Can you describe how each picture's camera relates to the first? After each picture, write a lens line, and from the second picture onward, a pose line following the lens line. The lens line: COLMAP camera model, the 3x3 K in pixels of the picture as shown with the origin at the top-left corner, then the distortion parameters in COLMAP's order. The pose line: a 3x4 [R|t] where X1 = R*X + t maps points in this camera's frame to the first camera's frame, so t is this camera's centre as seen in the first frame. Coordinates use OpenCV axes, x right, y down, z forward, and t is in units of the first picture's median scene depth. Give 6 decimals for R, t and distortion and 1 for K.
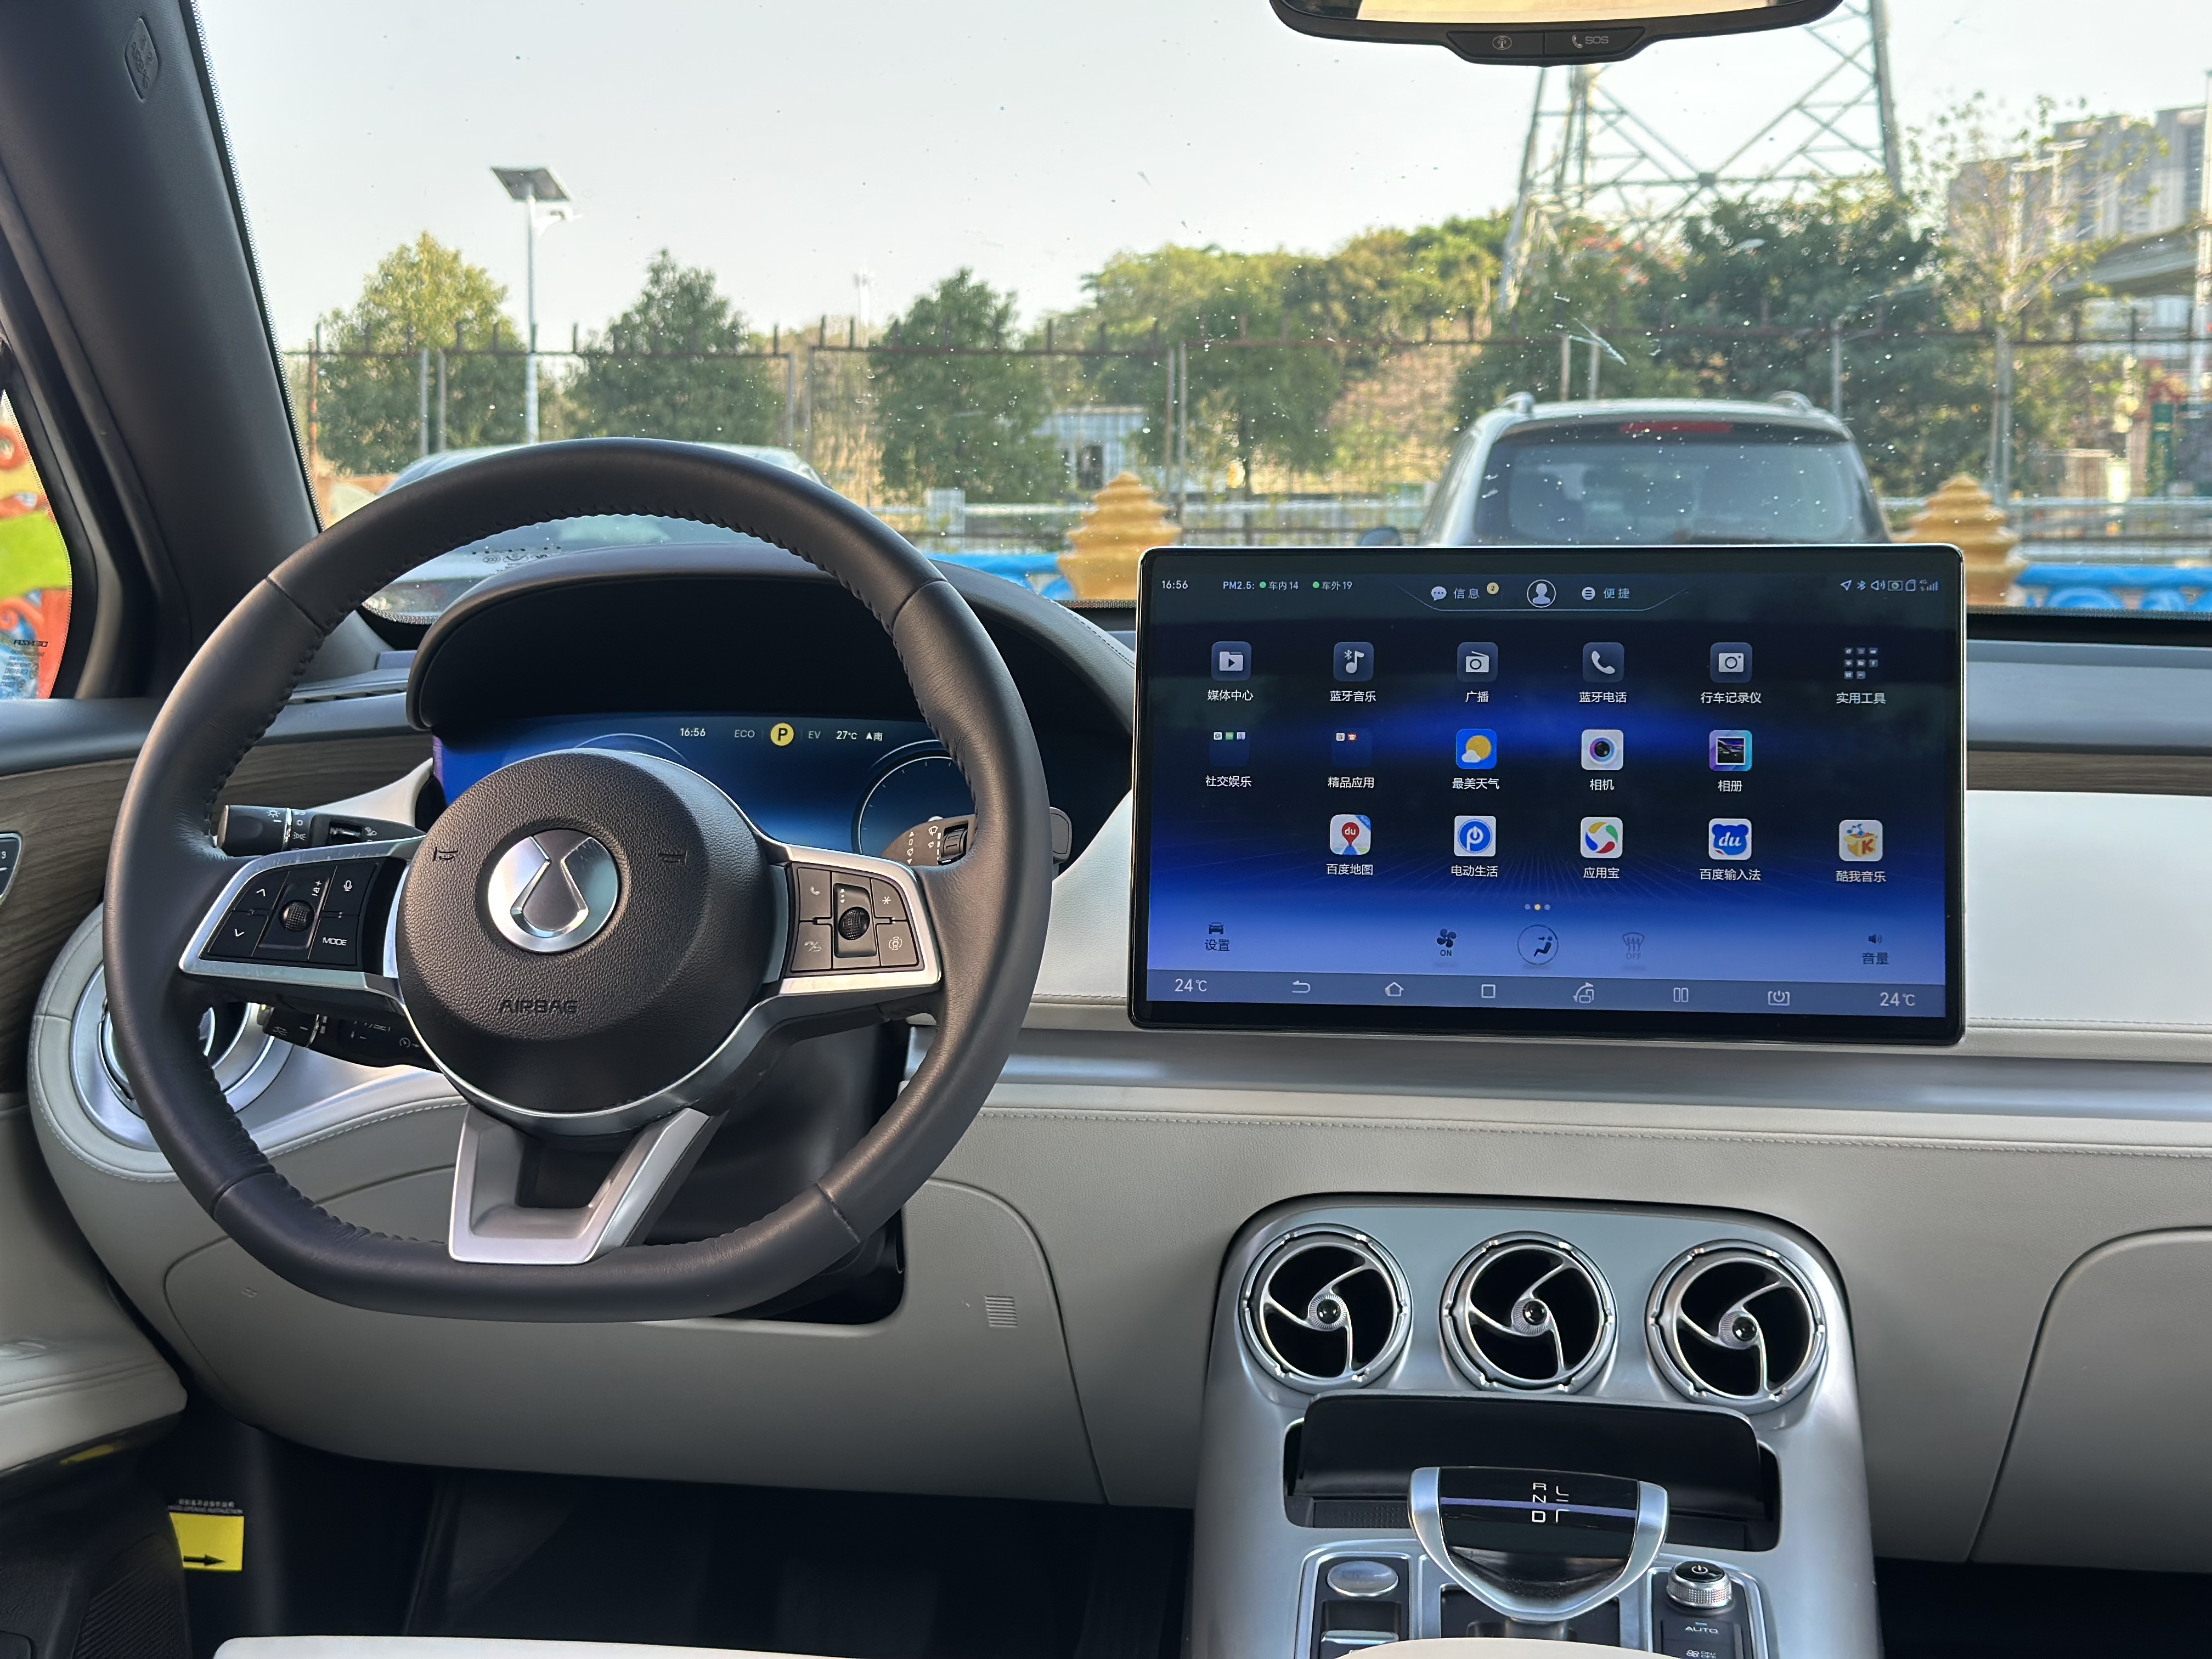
lens RADIAL K [[3098.8, 0, 1106.0], [0, 3098.8, 829.5], [0, 0, 1]] dist [0.118840, -0.002890]
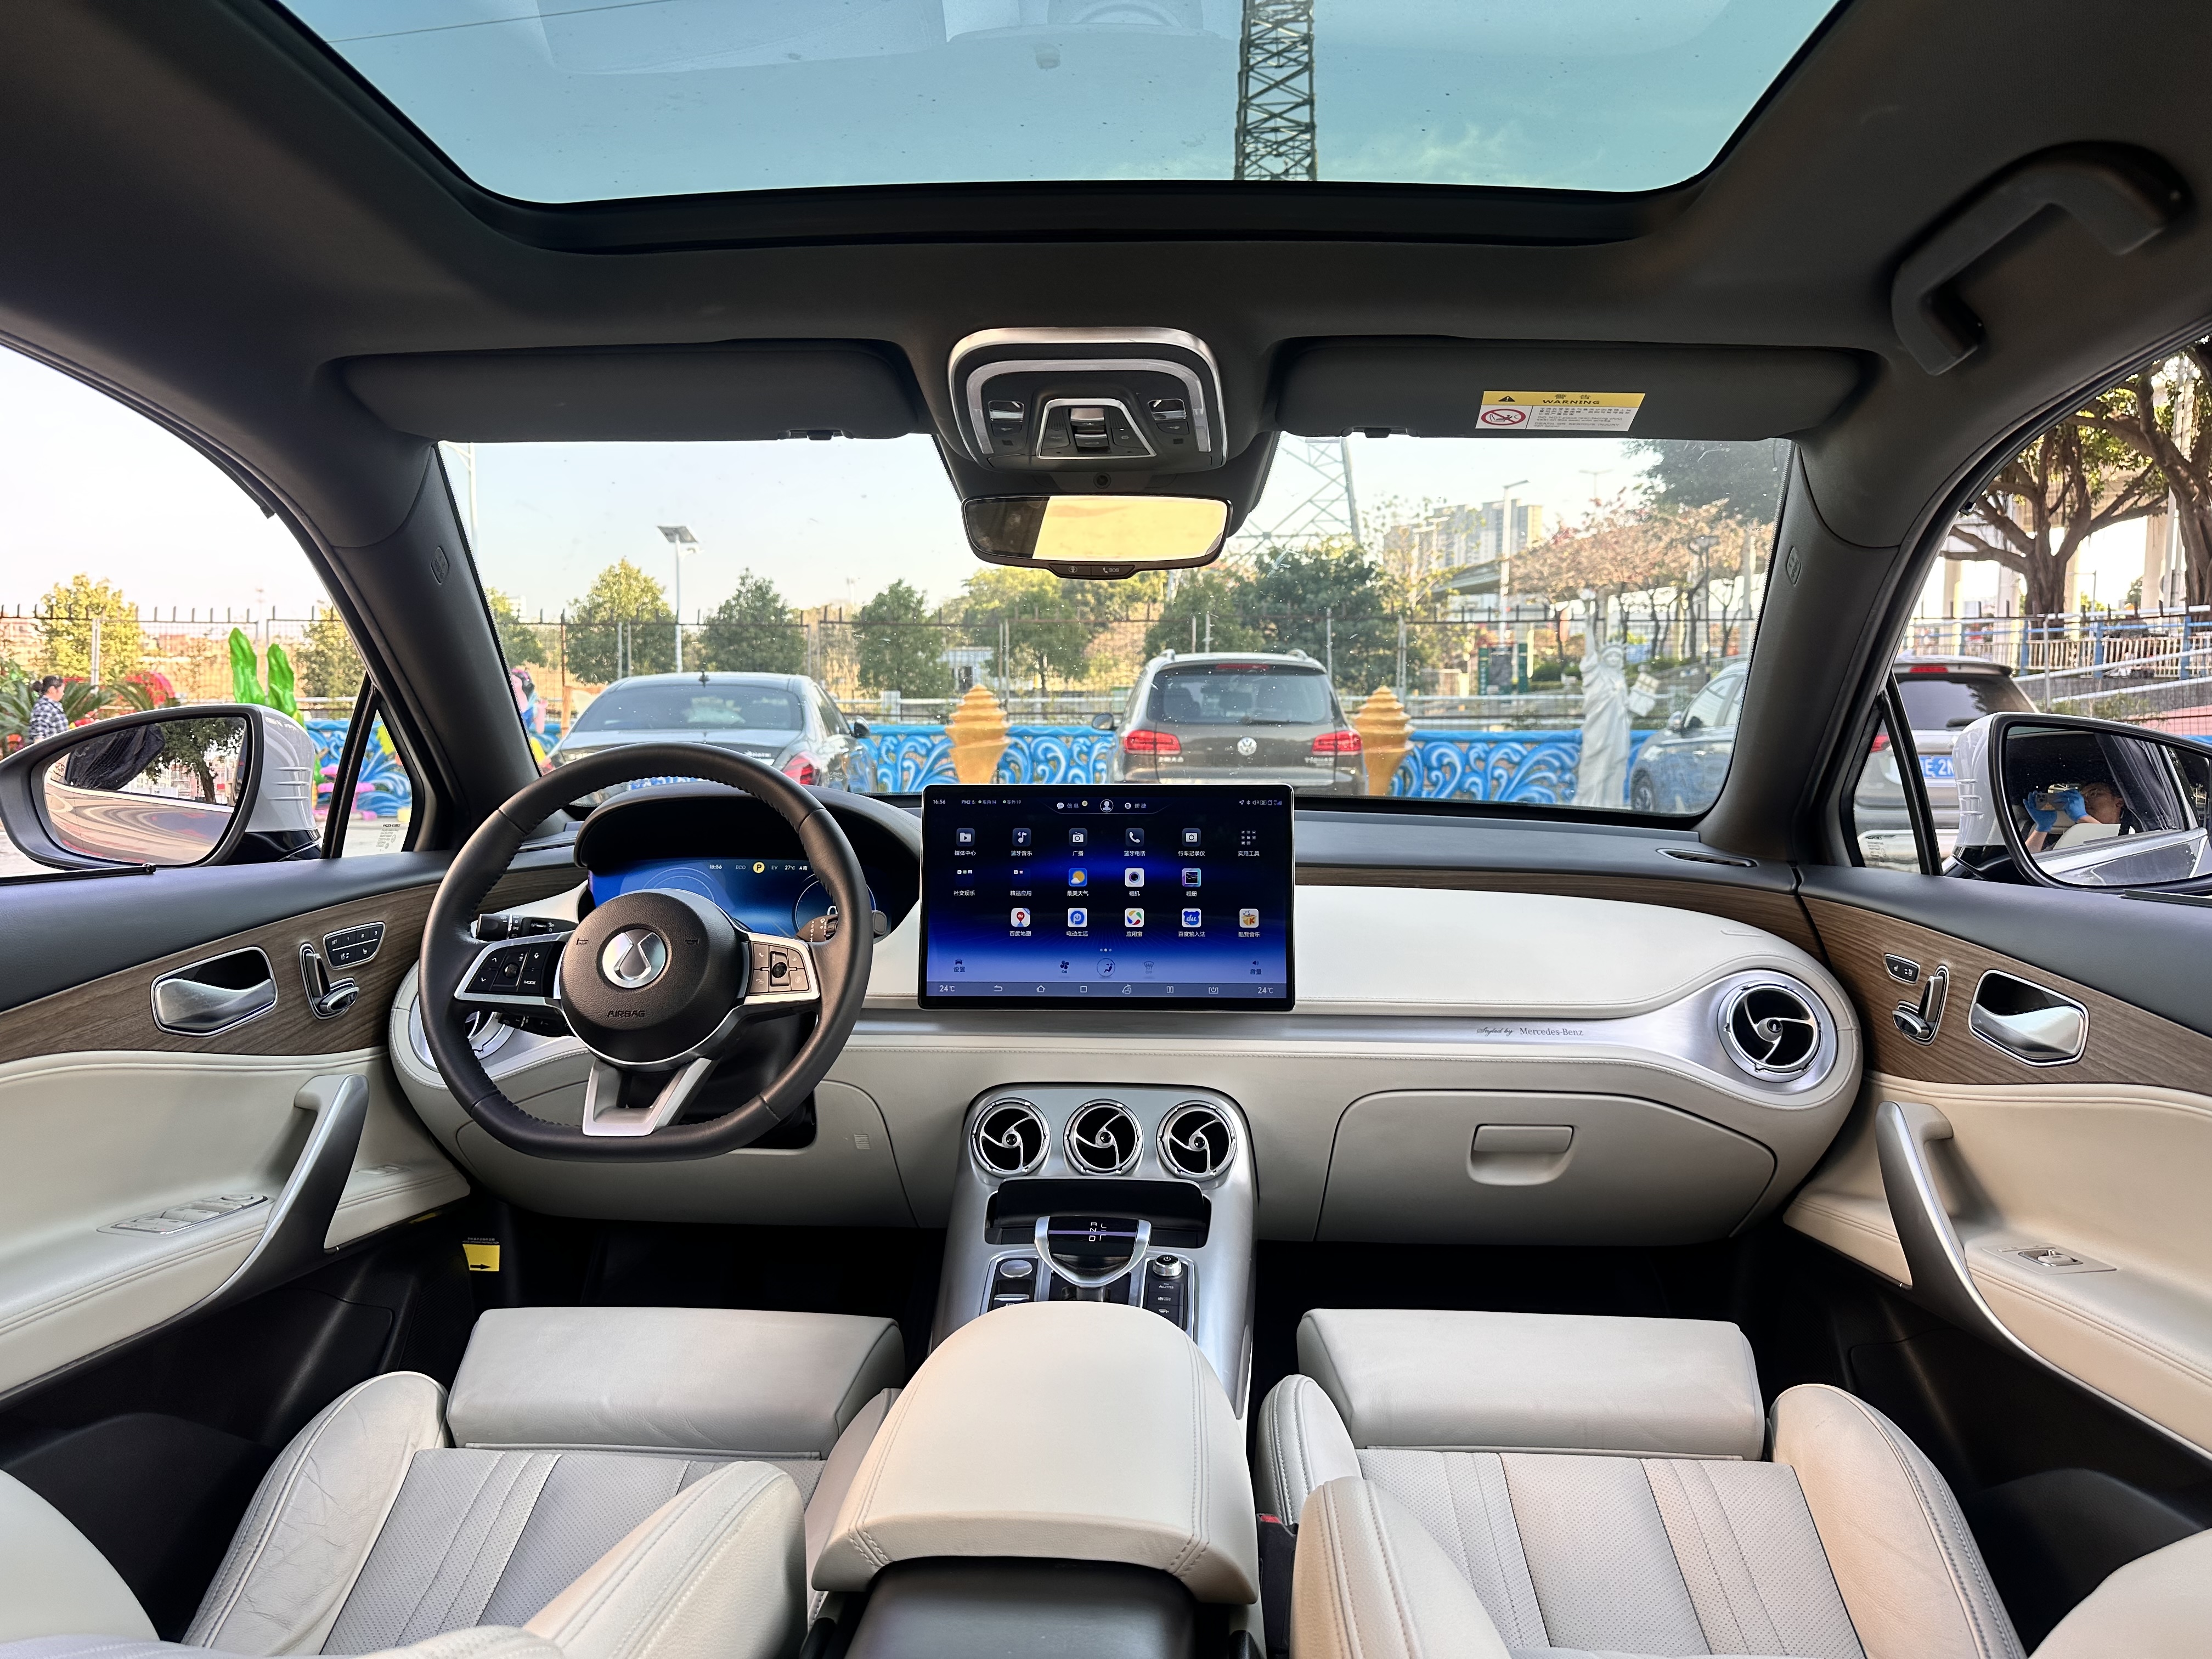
lens RADIAL K [[1543.4, 0, 1106.0], [0, 1543.4, 829.5], [0, 0, 1]] dist [0.160940, -0.365936]
pose [[0.996463, -0.009080, 0.083536, 0.048750], [0.010527, 0.999802, -0.016903, -0.041179], [-0.083366, 0.017722, 0.996361, -0.084288]]
